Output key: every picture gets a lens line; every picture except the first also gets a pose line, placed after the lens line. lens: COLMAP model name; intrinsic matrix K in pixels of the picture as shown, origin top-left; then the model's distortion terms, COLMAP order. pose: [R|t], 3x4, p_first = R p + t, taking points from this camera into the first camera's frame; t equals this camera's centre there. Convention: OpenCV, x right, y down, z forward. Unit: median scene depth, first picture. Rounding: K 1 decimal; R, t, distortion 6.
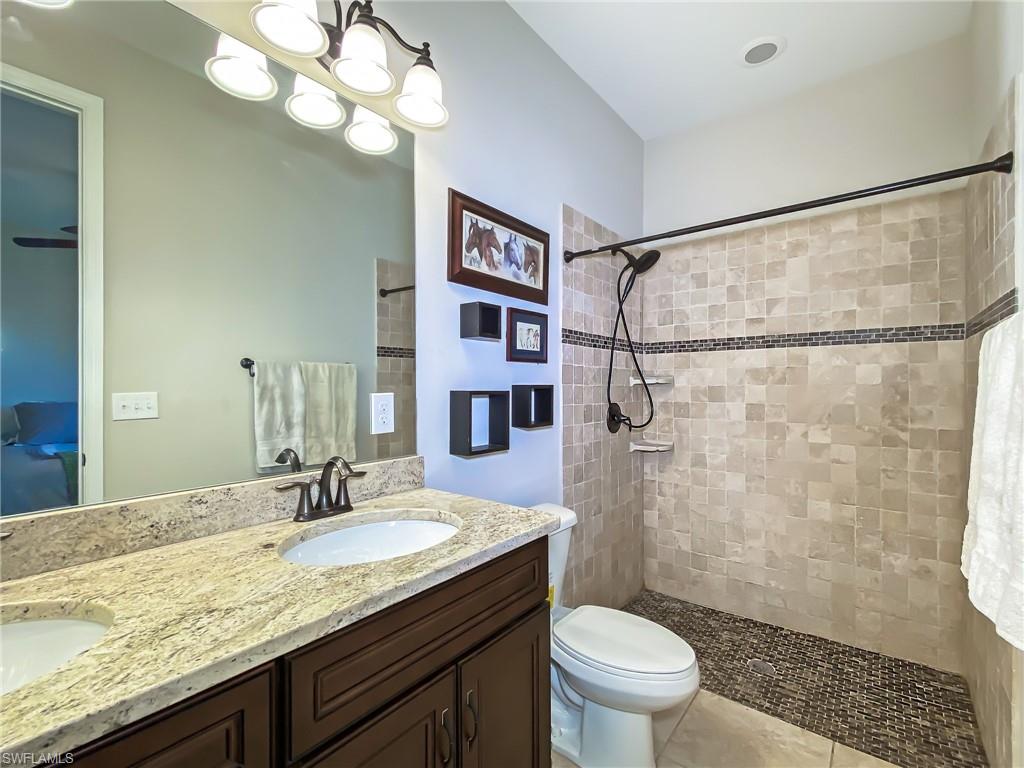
lens RADIAL K [[470.4, 0, 512.7], [0, 470.4, 387.4], [0, 0, 1]] dist [0.002766, -0.000102]
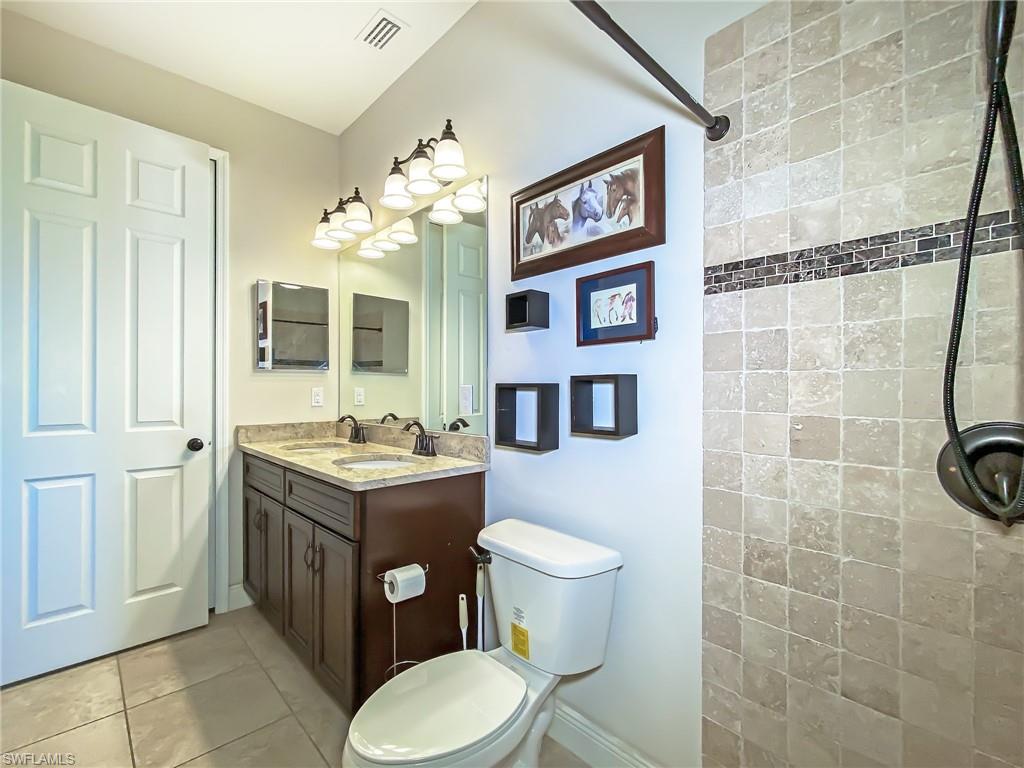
lens RADIAL K [[470.4, 0, 512.7], [0, 470.4, 387.4], [0, 0, 1]] dist [0.002766, -0.000102]
pose [[-0.172743, -0.004138, -0.984958, 0.841103], [-0.003867, 0.999986, -0.003523, 0.017739], [0.984959, 0.003201, -0.172756, 1.088930]]
